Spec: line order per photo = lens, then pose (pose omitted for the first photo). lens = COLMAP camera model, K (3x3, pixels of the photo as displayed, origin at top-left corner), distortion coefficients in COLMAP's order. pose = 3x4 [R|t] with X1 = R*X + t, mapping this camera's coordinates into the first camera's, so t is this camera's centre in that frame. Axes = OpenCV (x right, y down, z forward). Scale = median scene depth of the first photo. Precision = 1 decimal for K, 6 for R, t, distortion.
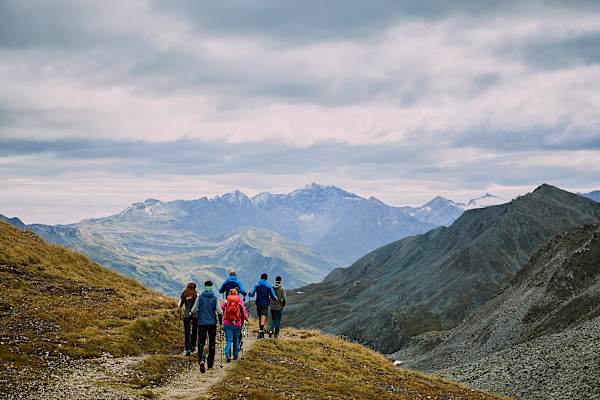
lens RADIAL K [[1296.4, 0, 300.2], [0, 1296.4, 200.1], [0, 0, 1]] dist [-0.017471, 0.000000]
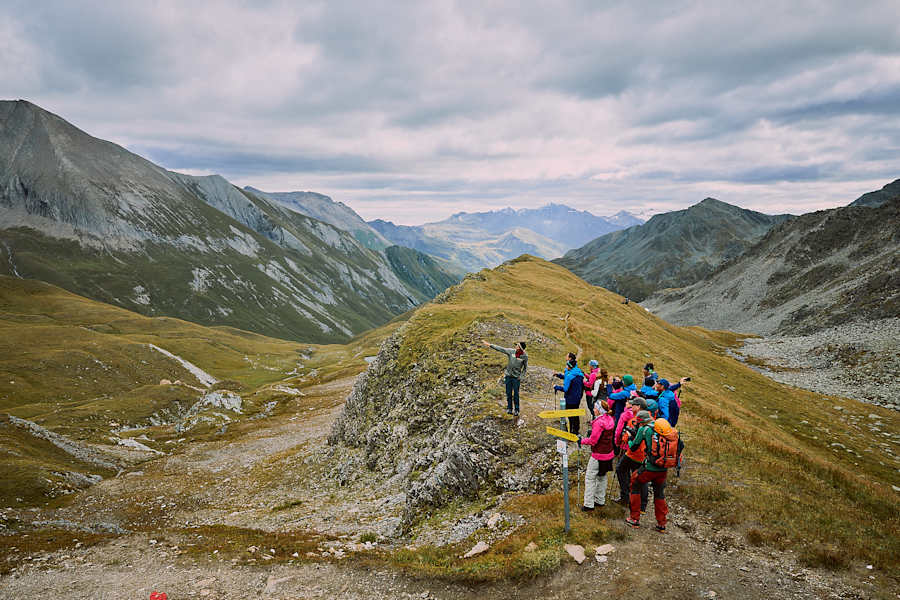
lens RADIAL K [[1944.6, 0, 450.0], [0, 1944.6, 300.0], [0, 0, 1]] dist [-0.017471, 0.000000]
pose [[0.981758, 0.013870, -0.189629, 0.355163], [0.005034, 0.995090, 0.098846, -0.135084], [0.190069, -0.097997, 0.976868, -1.545929]]
